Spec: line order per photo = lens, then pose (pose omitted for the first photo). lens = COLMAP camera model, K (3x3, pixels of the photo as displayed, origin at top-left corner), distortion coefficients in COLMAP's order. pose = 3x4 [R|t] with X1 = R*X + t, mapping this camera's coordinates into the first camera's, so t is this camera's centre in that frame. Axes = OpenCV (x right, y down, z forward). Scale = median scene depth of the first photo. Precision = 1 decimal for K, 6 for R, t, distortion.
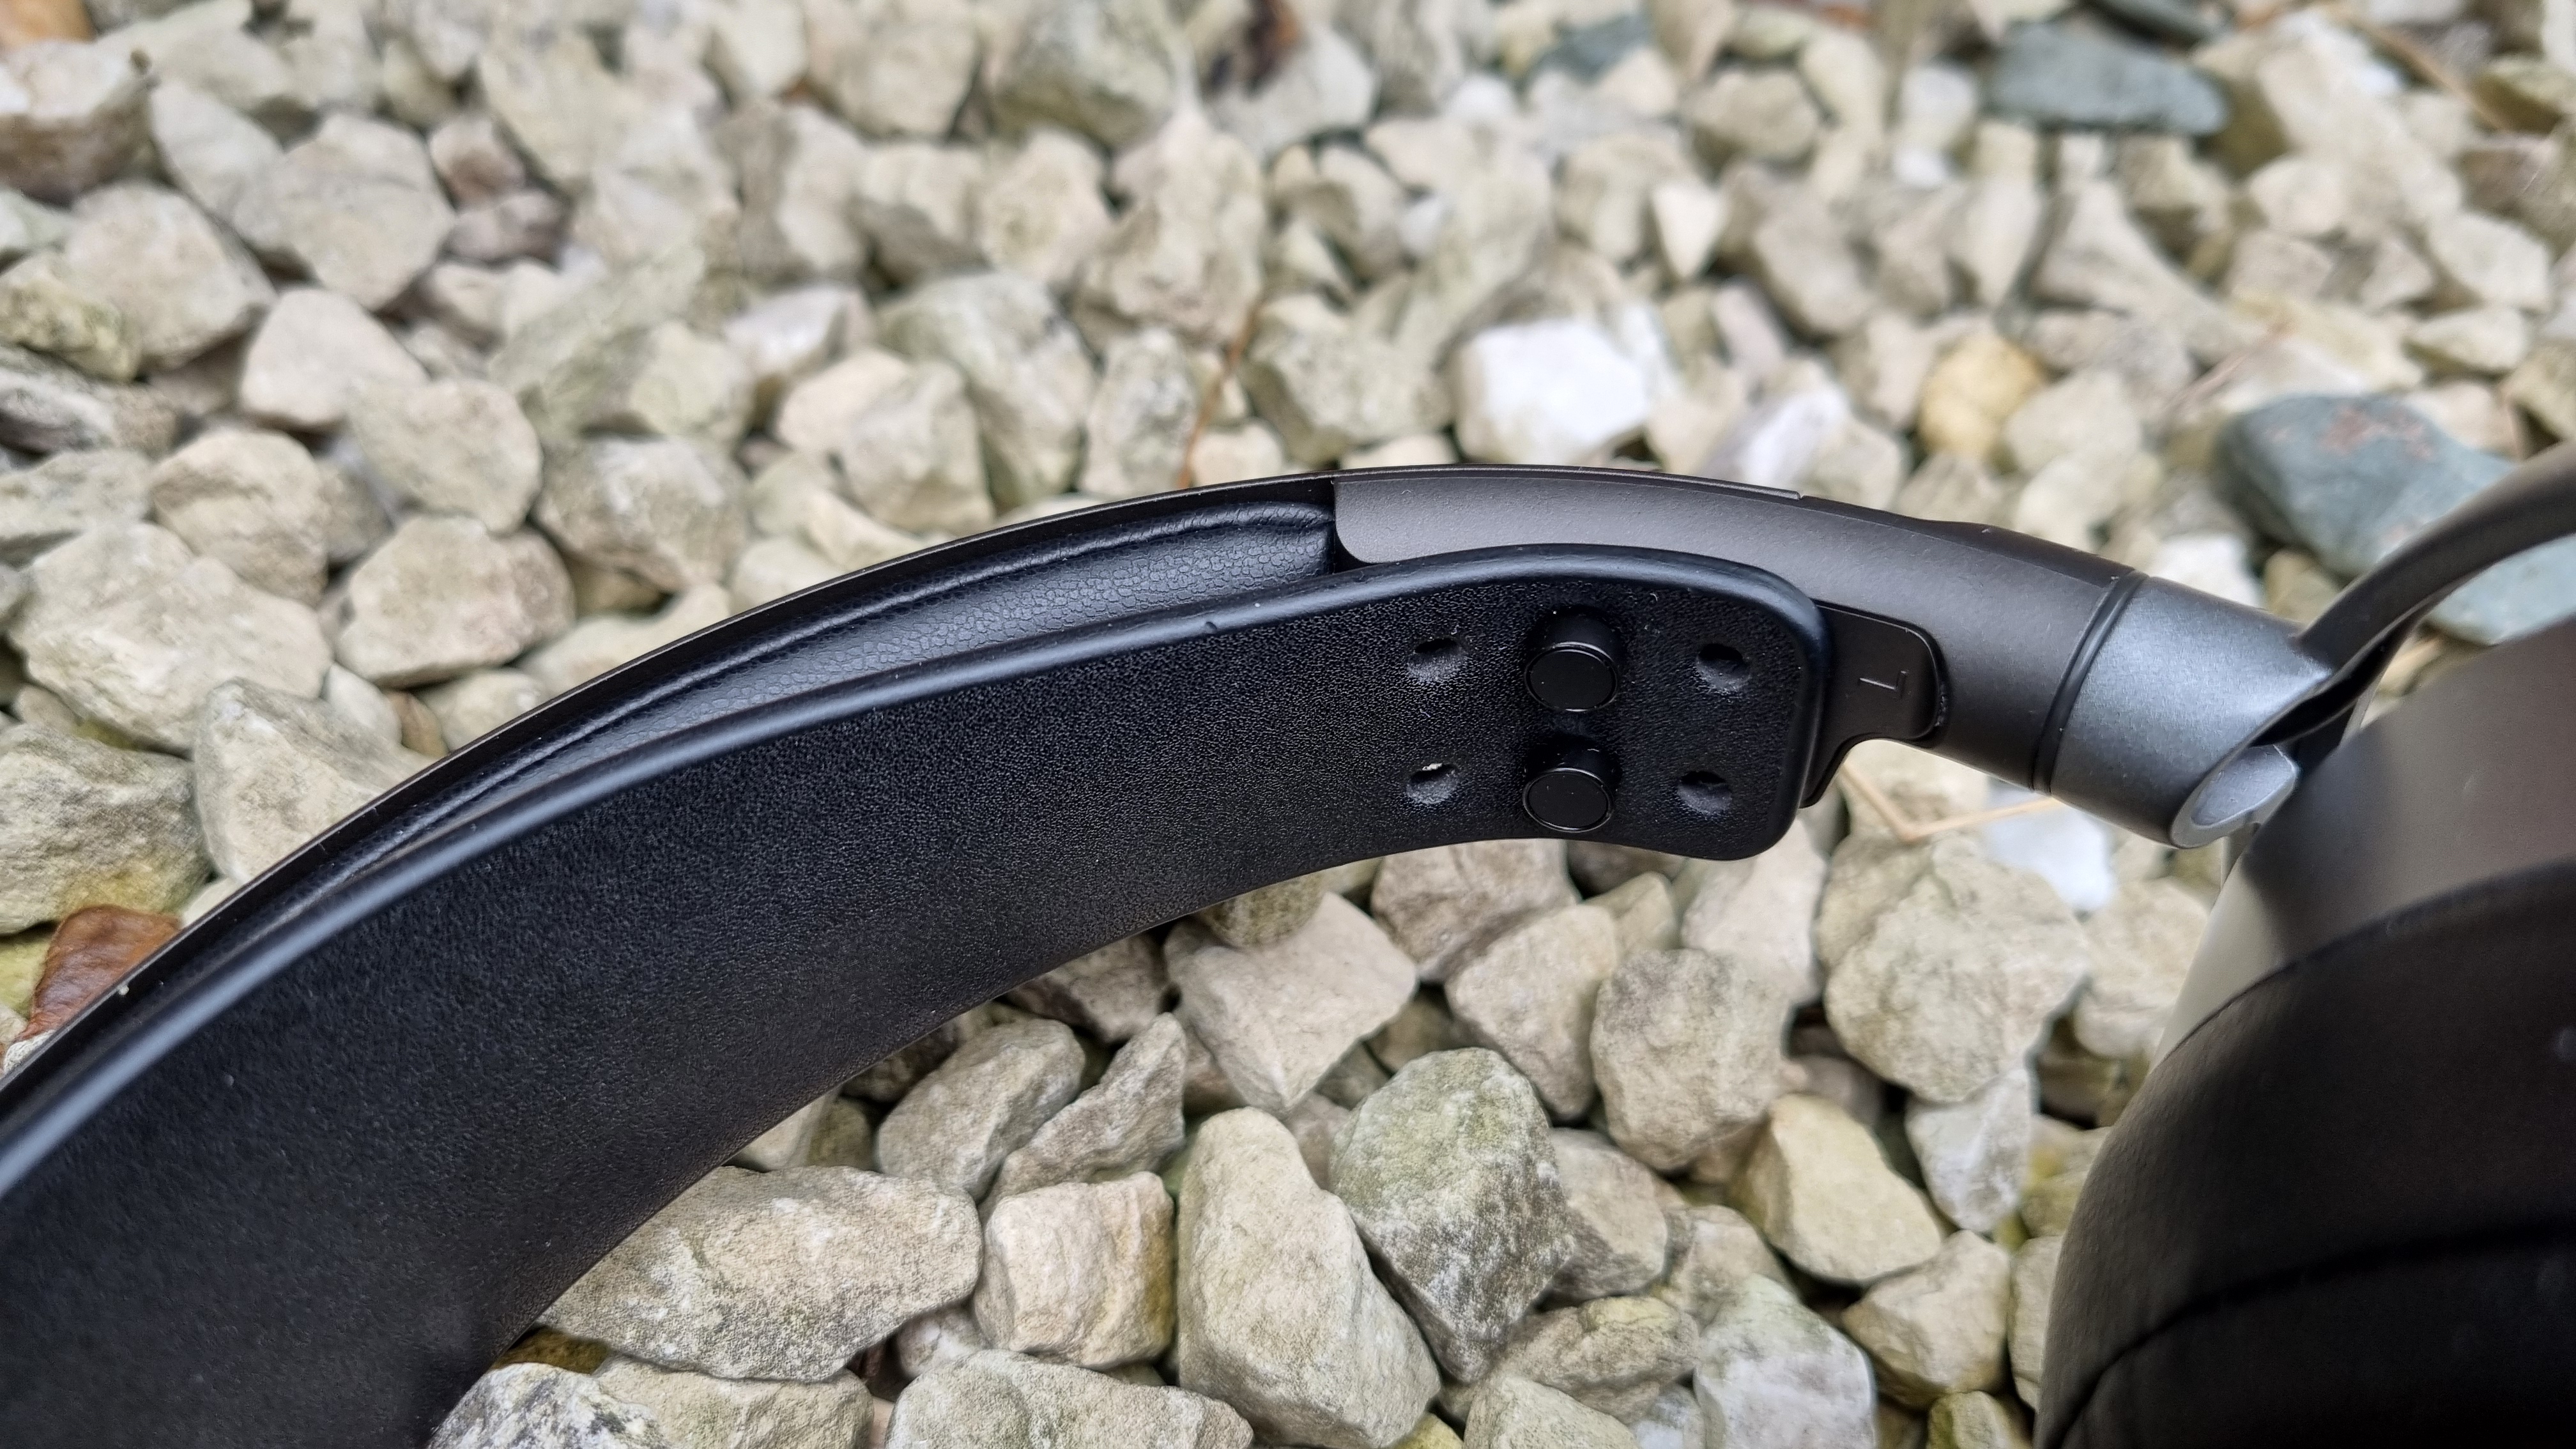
lens RADIAL K [[2075.6, 0, 1288.0], [0, 2075.6, 724.5], [0, 0, 1]] dist [-0.024347, 0.001114]
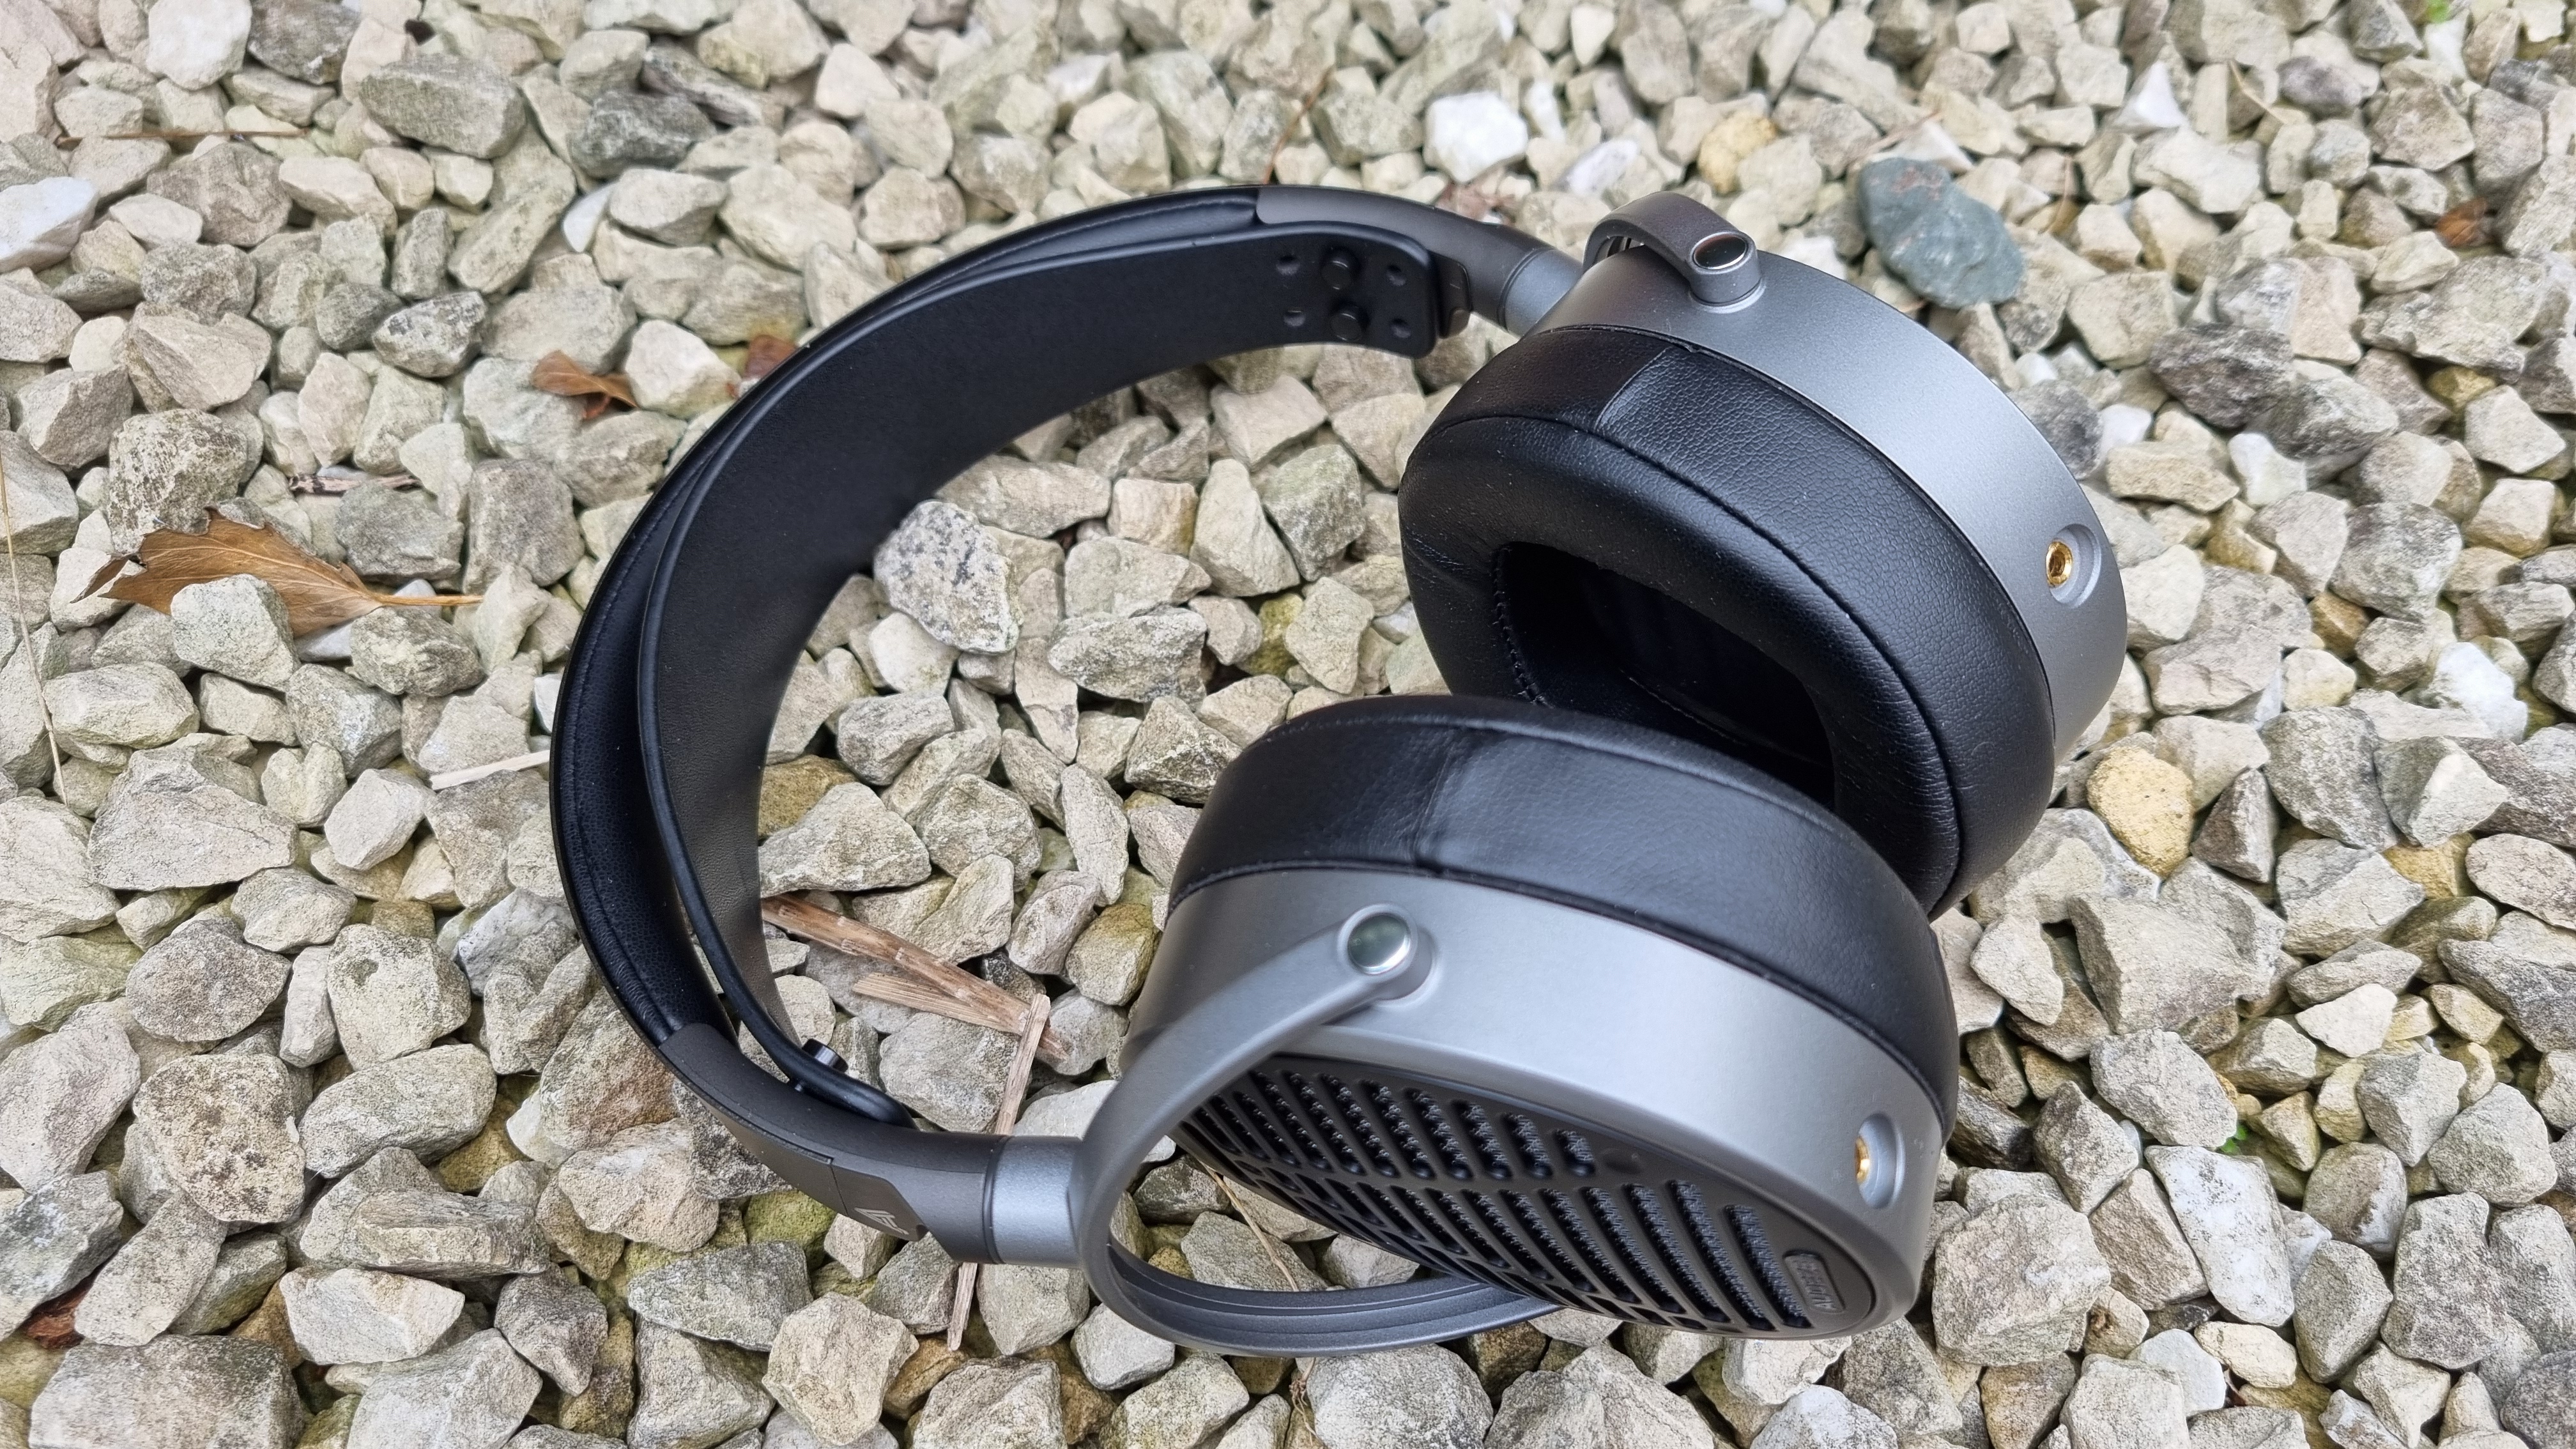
lens RADIAL K [[1972.9, 0, 1288.0], [0, 1972.9, 724.5], [0, 0, 1]] dist [0.009046, 0.002688]
pose [[0.981853, 0.107834, -0.156002, 0.339464], [-0.077418, 0.978852, 0.189356, 0.041683], [0.173122, -0.173843, 0.969437, -0.962309]]
